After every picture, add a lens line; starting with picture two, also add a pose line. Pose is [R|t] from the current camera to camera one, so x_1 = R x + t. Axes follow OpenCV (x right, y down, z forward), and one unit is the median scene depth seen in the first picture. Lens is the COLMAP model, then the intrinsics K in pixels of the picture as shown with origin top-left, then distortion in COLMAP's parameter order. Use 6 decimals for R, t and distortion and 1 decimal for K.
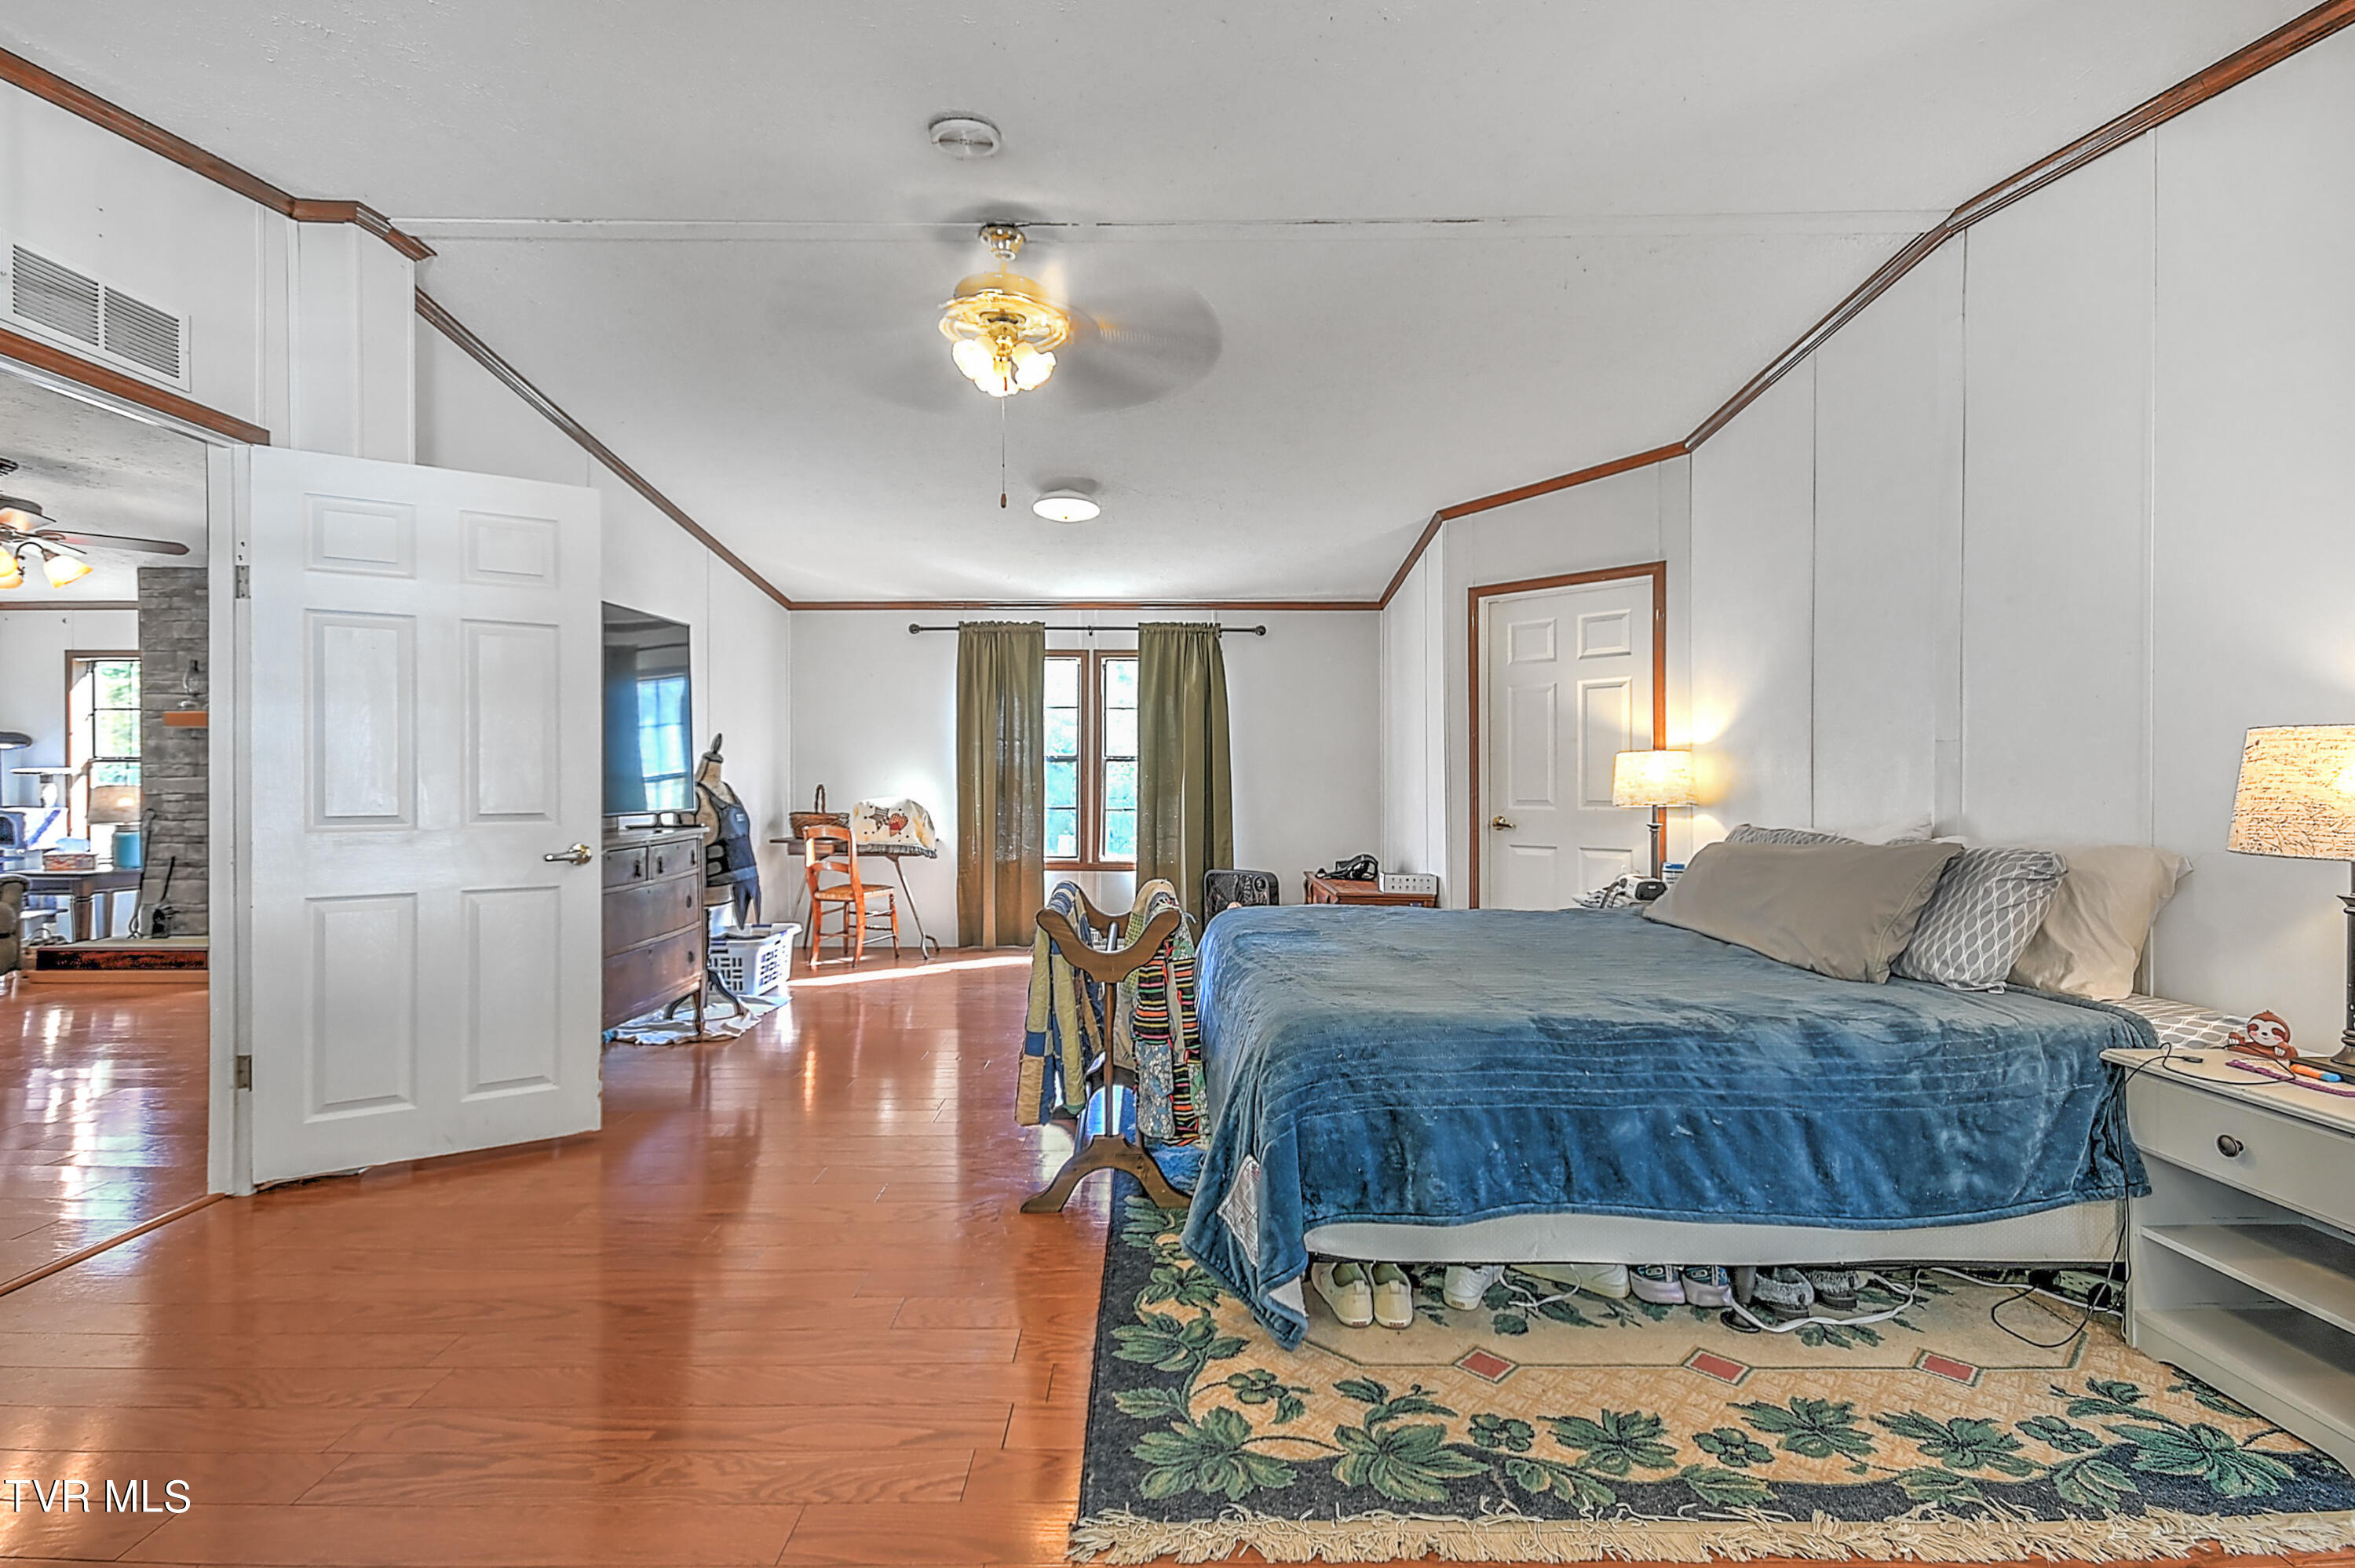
lens RADIAL K [[1071.6, 0, 1180.4], [0, 1071.6, 792.1], [0, 0, 1]] dist [0.015338, -0.008329]
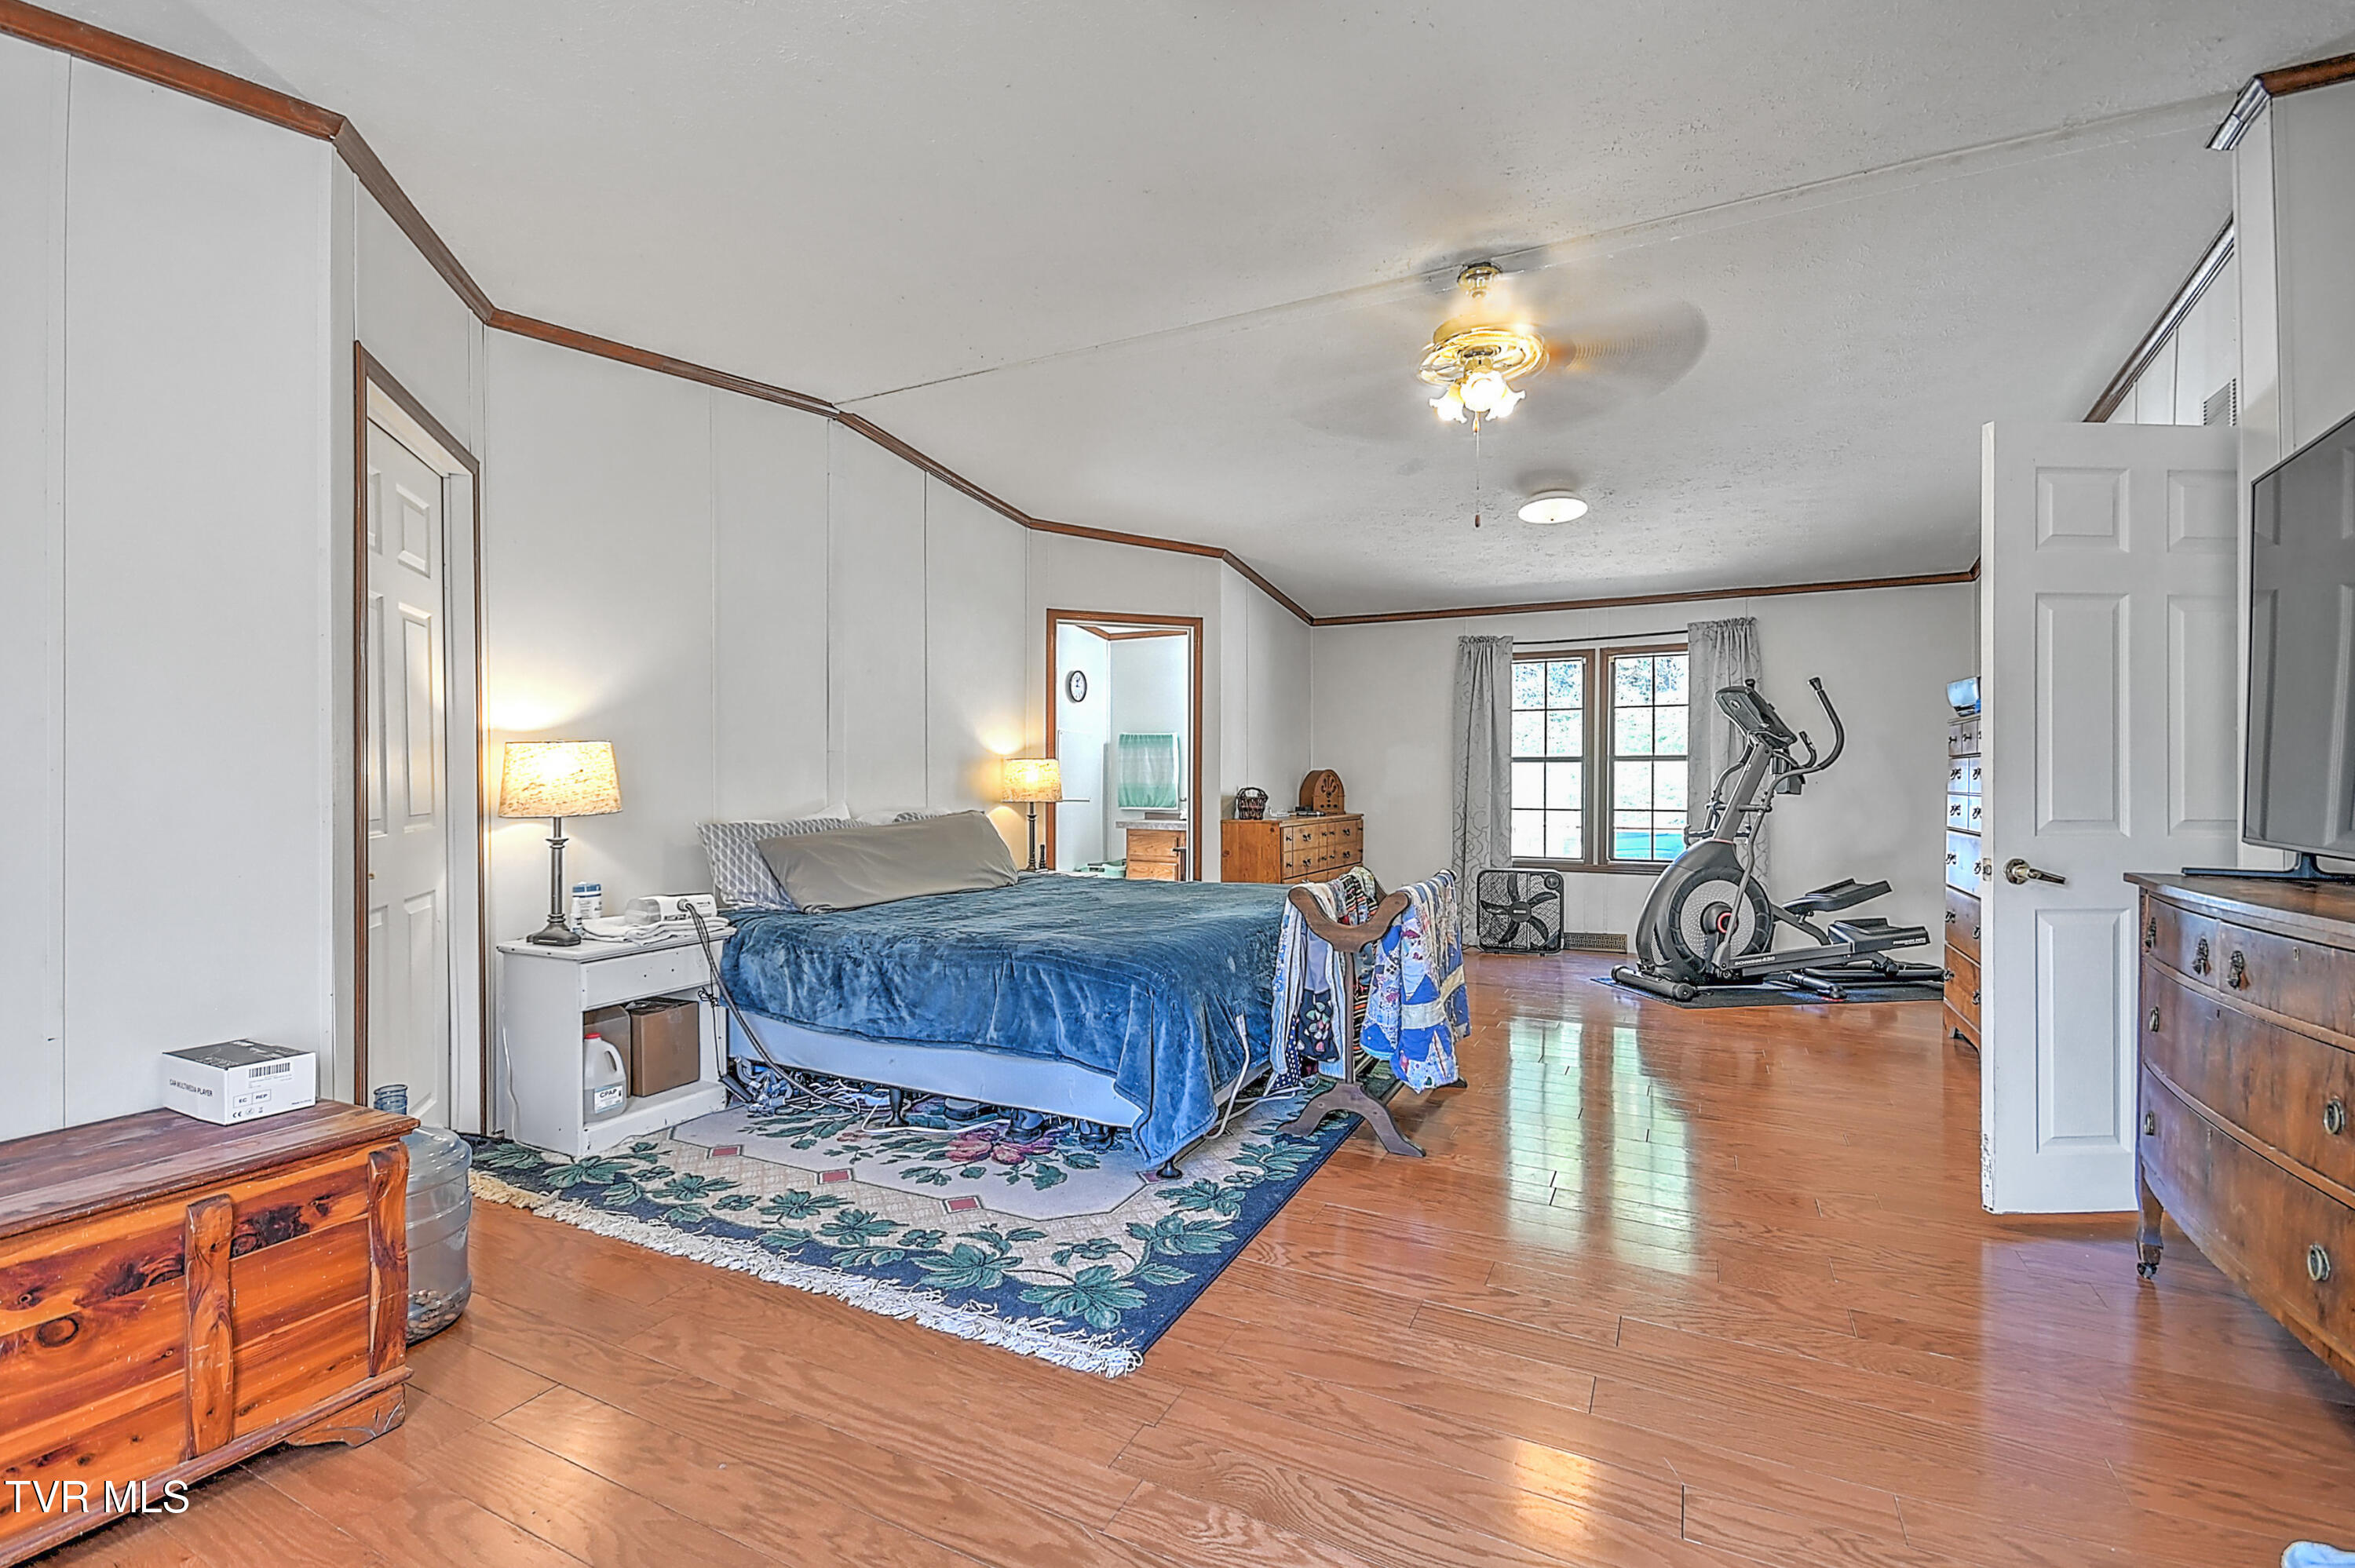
lens RADIAL K [[984.2, 0, 1213.7], [0, 984.2, 776.4], [0, 0, 1]] dist [0.000222, 0.014714]
pose [[0.907110, -0.003163, -0.420881, 1.703028], [-0.003088, 0.999895, -0.014169, -0.020971], [0.420881, 0.014153, 0.907005, -0.063580]]
